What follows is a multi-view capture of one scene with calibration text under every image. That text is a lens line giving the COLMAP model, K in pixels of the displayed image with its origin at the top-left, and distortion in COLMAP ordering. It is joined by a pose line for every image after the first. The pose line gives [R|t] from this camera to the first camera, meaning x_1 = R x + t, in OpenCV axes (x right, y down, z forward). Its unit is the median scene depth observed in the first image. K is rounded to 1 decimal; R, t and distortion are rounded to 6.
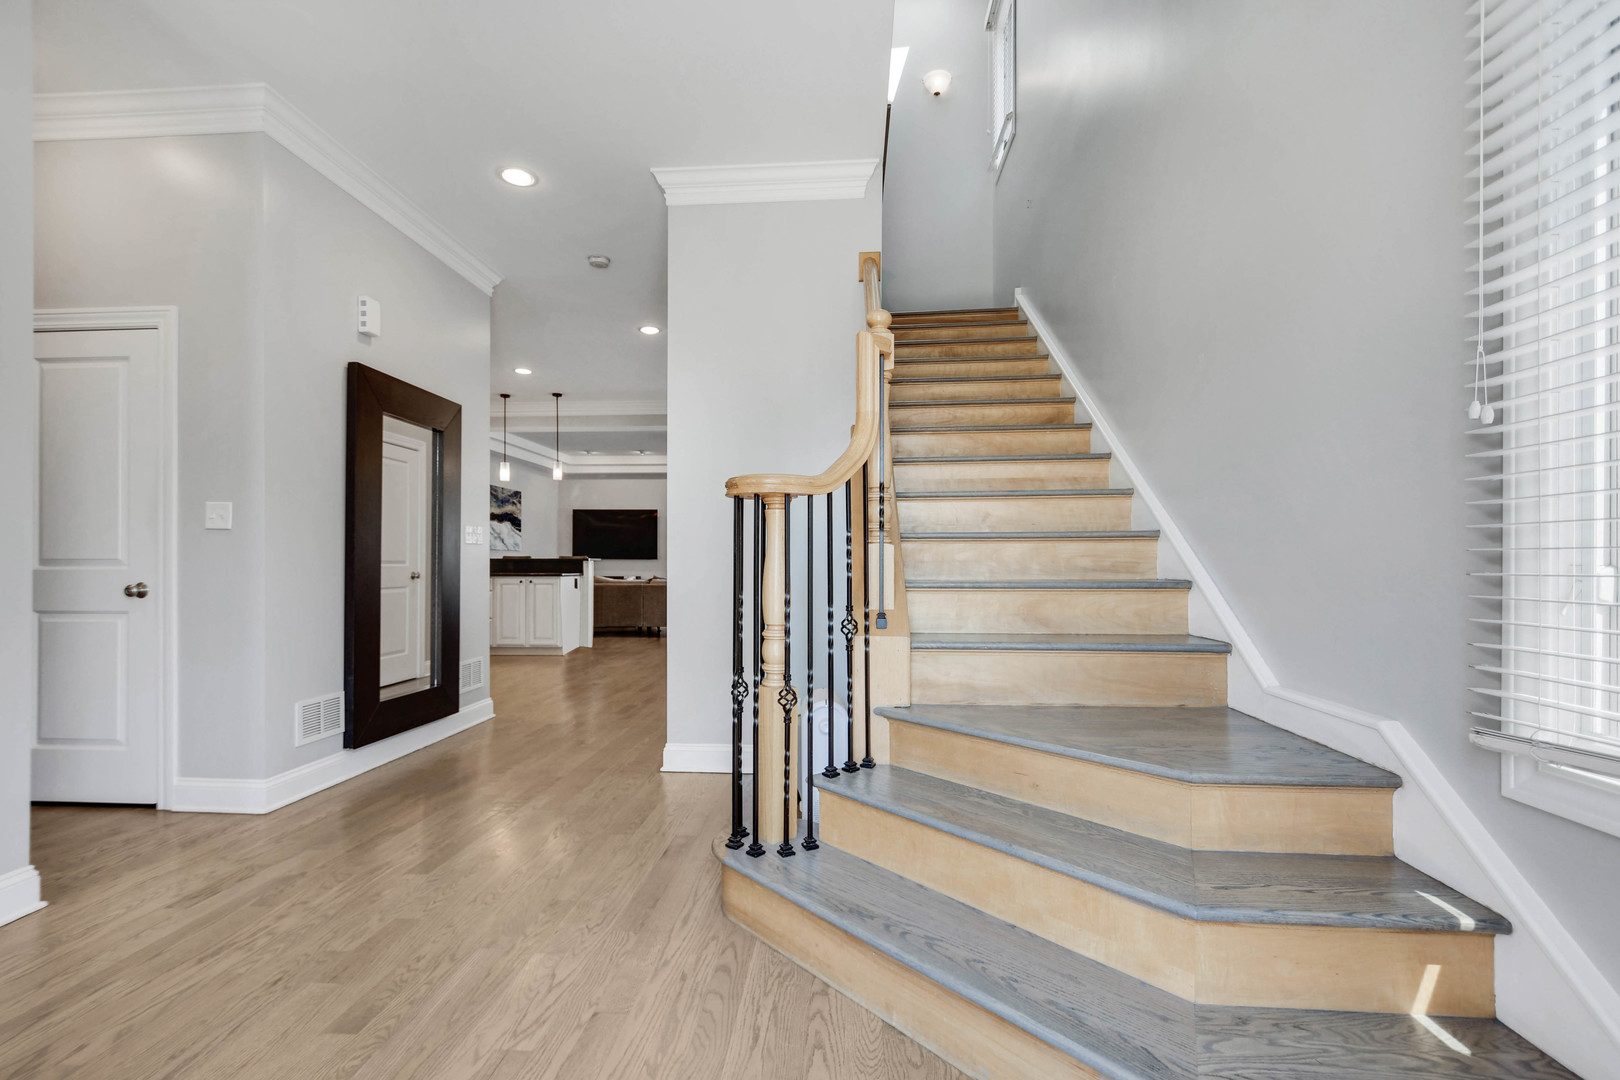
lens RADIAL K [[695.0, 0, 753.0], [0, 695.0, 561.9], [0, 0, 1]] dist [0.001271, 0.000070]
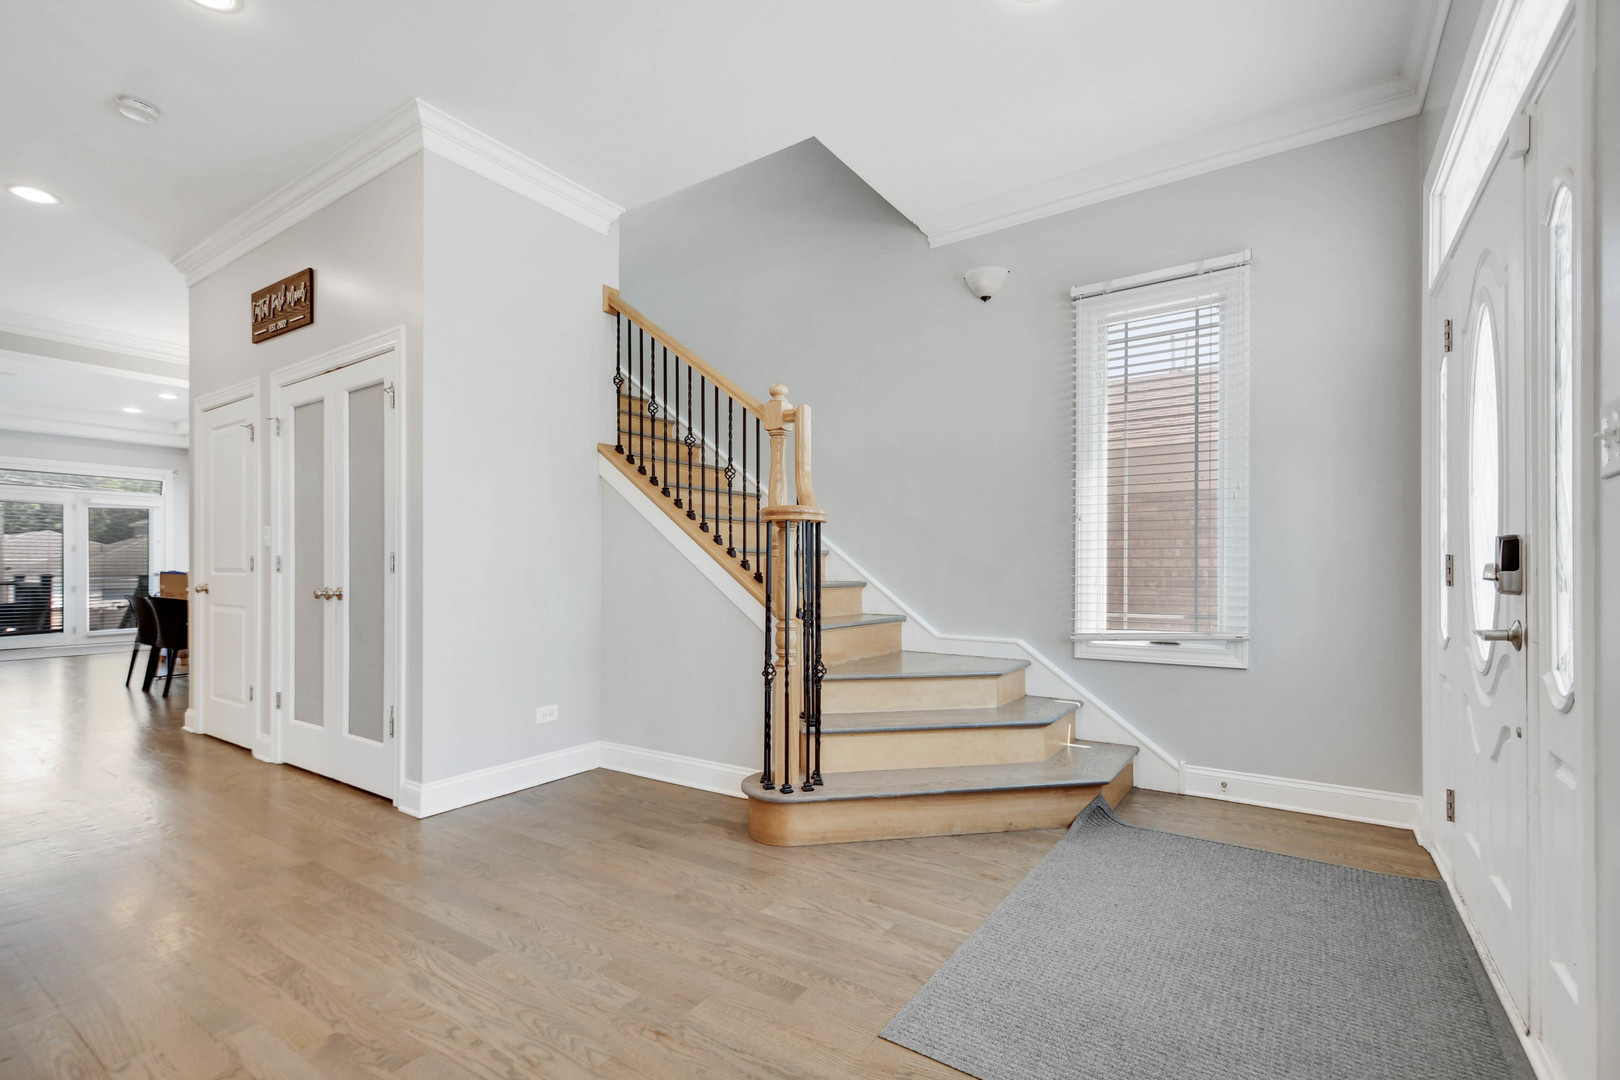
lens RADIAL K [[716.5, 0, 779.5], [0, 716.5, 561.3], [0, 0, 1]] dist [0.000543, -0.000145]
pose [[0.524955, 0.010095, 0.851070, -1.397066], [-0.003098, 0.999946, -0.009950, -0.004789], [-0.851125, 0.002586, 0.524957, 0.373192]]
